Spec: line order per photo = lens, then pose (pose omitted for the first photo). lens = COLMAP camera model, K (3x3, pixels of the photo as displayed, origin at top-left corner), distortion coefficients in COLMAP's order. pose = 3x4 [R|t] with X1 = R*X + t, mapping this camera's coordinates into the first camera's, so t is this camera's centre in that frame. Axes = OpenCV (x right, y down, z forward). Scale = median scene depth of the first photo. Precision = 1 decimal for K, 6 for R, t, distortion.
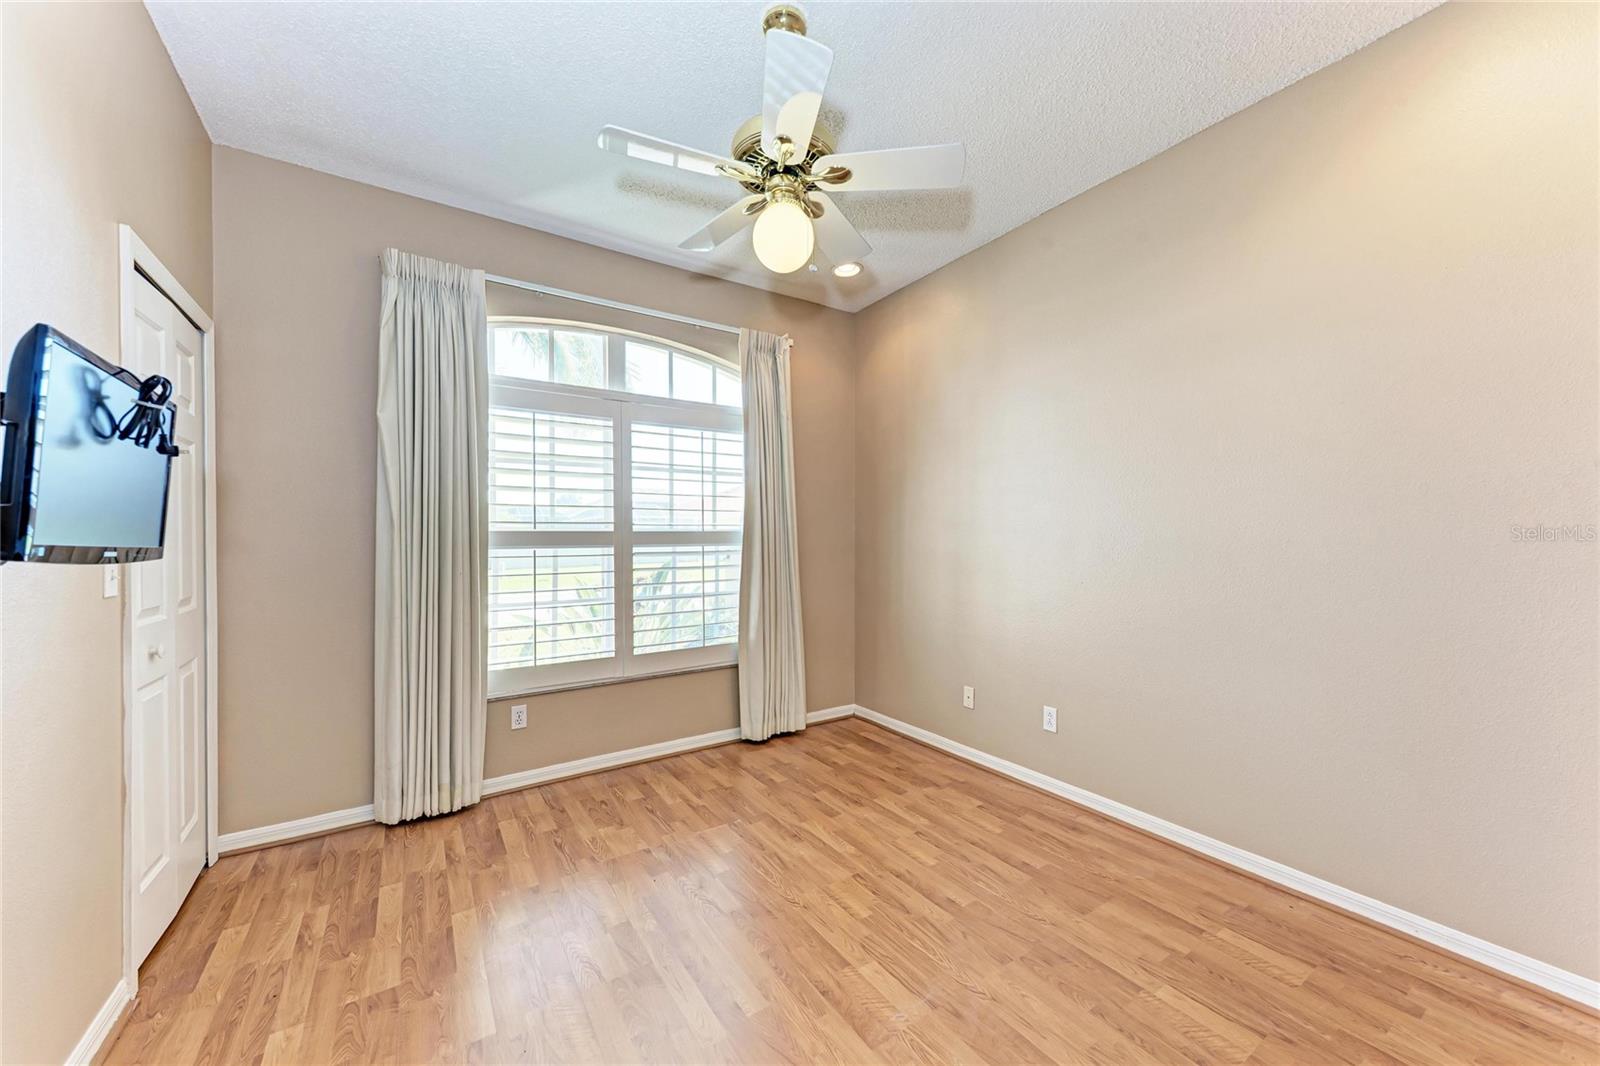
lens RADIAL K [[583.4, 0, 807.6], [0, 583.4, 537.2], [0, 0, 1]] dist [0.016430, -0.005714]
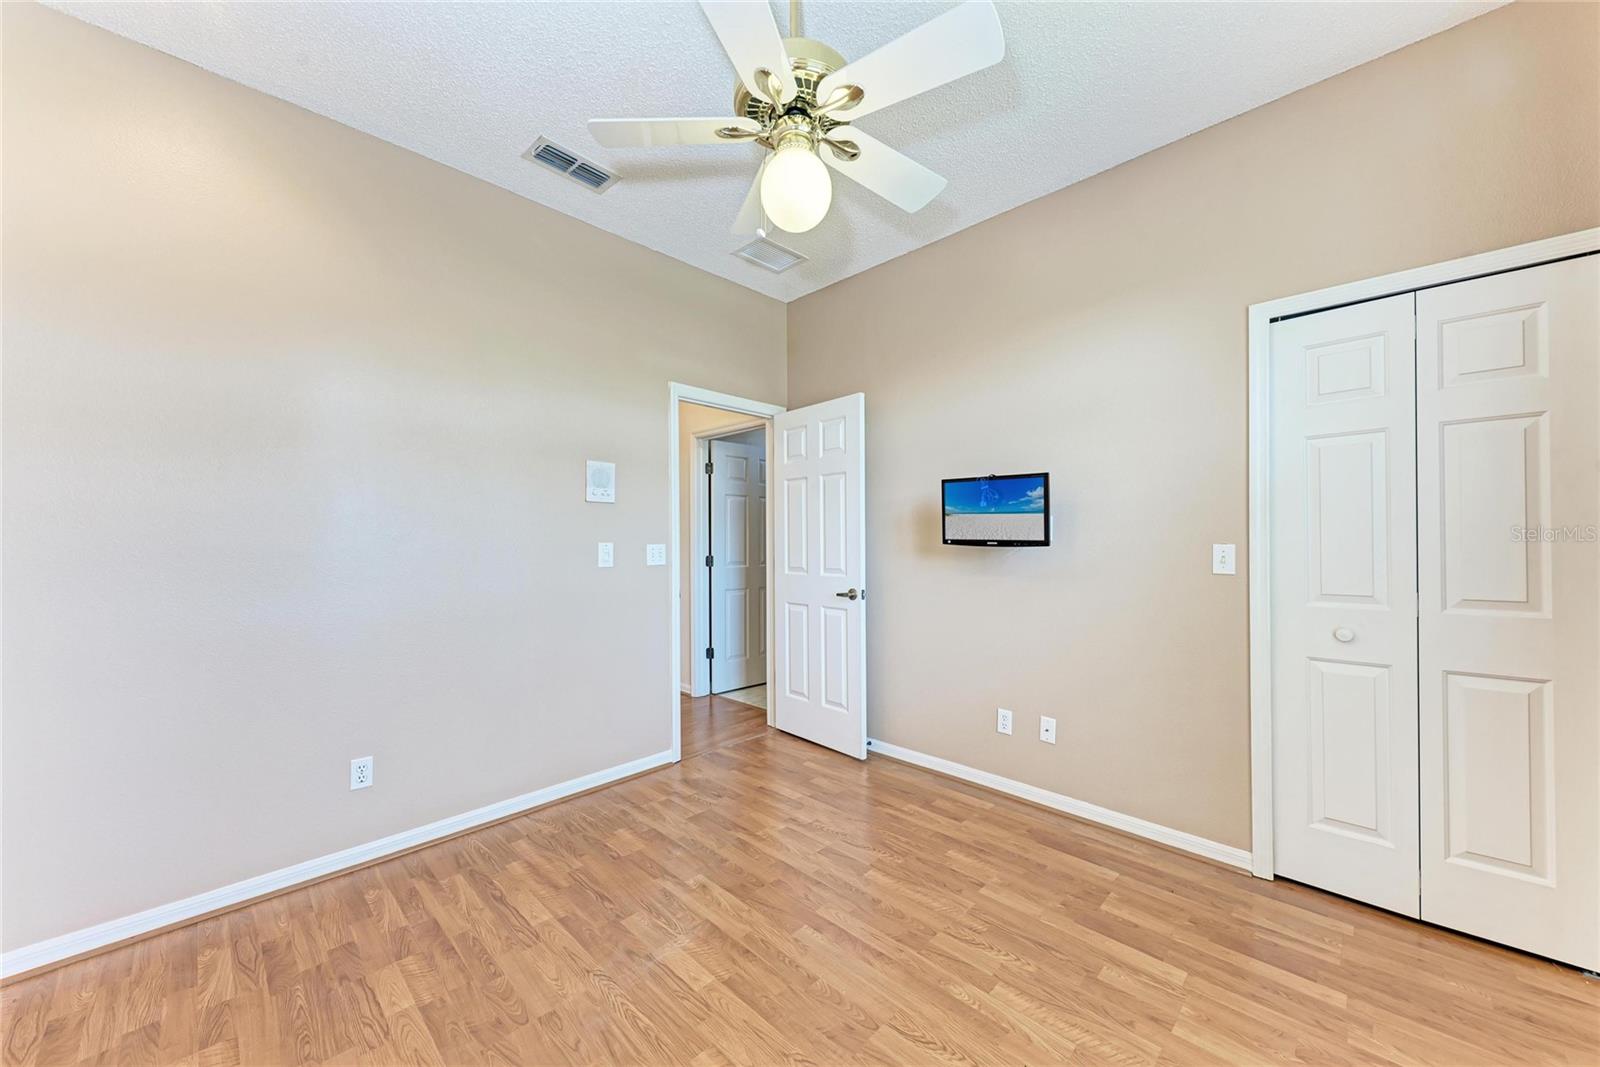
lens RADIAL K [[585.3, 0, 802.6], [0, 585.3, 537.0], [0, 0, 1]] dist [0.021215, -0.005957]
pose [[-0.979136, 0.013127, -0.202781, 0.077967], [0.014765, 0.999869, -0.006569, 0.002186], [0.202669, -0.009426, -0.979202, 1.176567]]
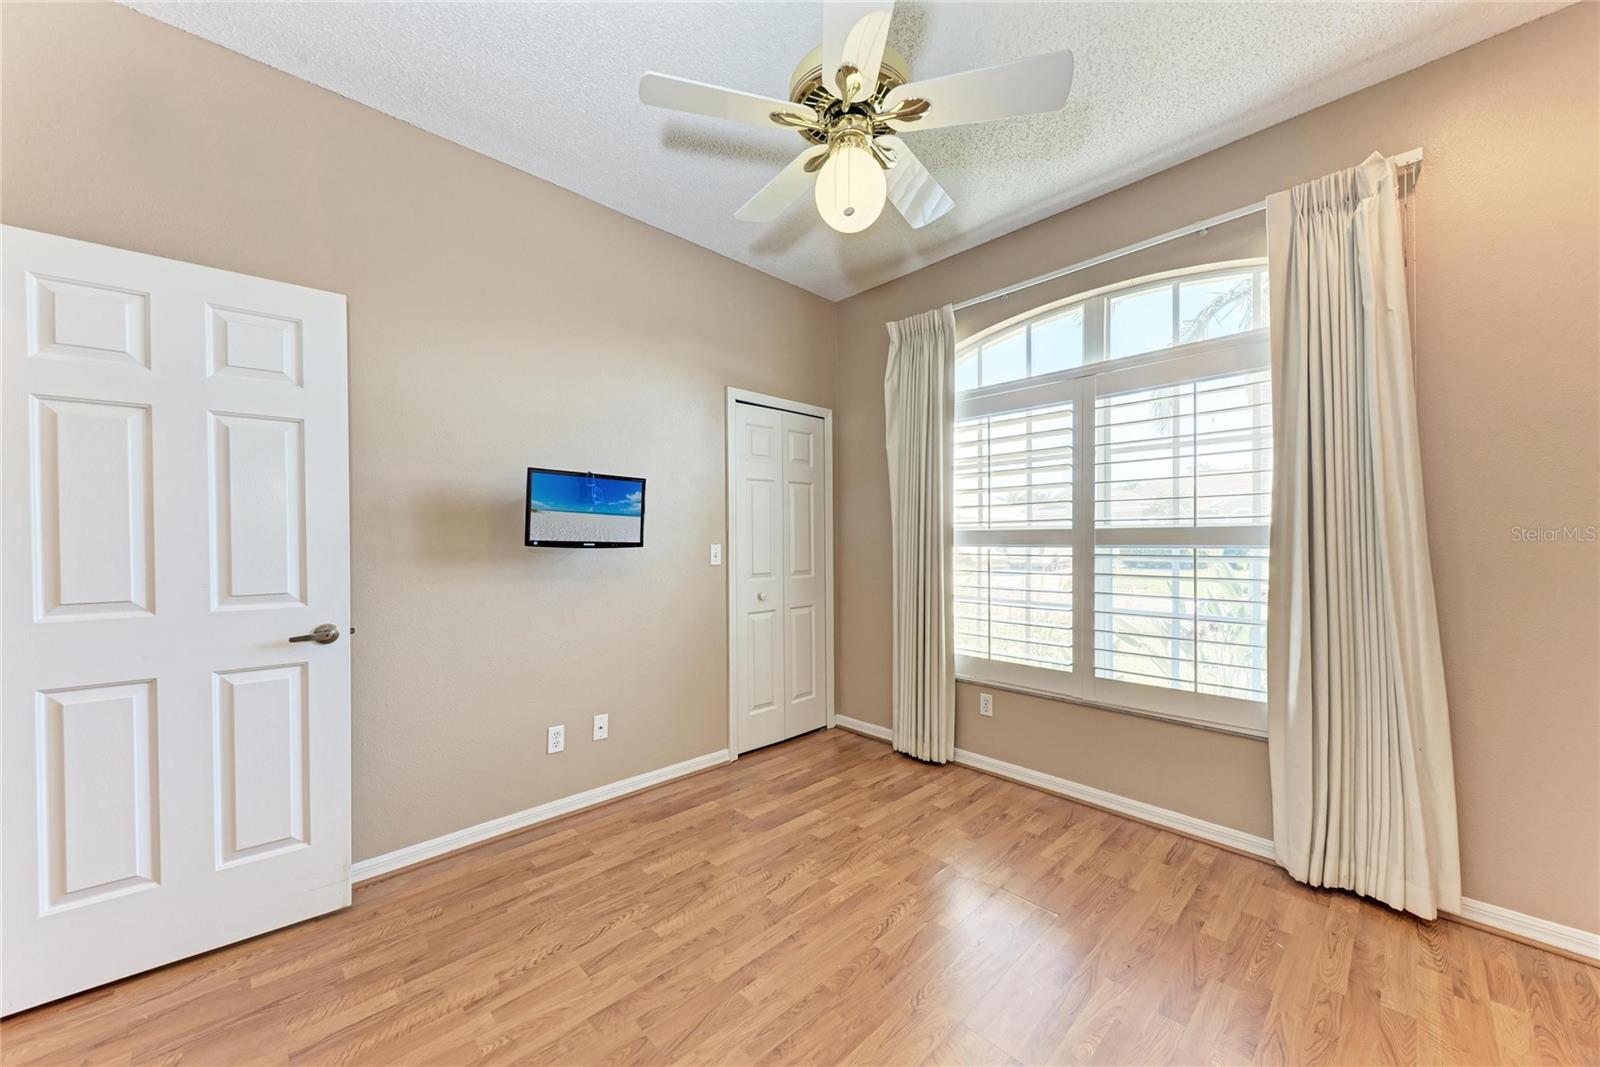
lens RADIAL K [[586.4, 0, 801.2], [0, 586.4, 539.1], [0, 0, 1]] dist [0.017120, -0.005986]
pose [[0.178462, 0.007427, -0.983919, 0.507156], [0.003325, 0.999961, 0.008151, -0.004209], [0.983941, -0.004726, 0.178430, 0.488135]]
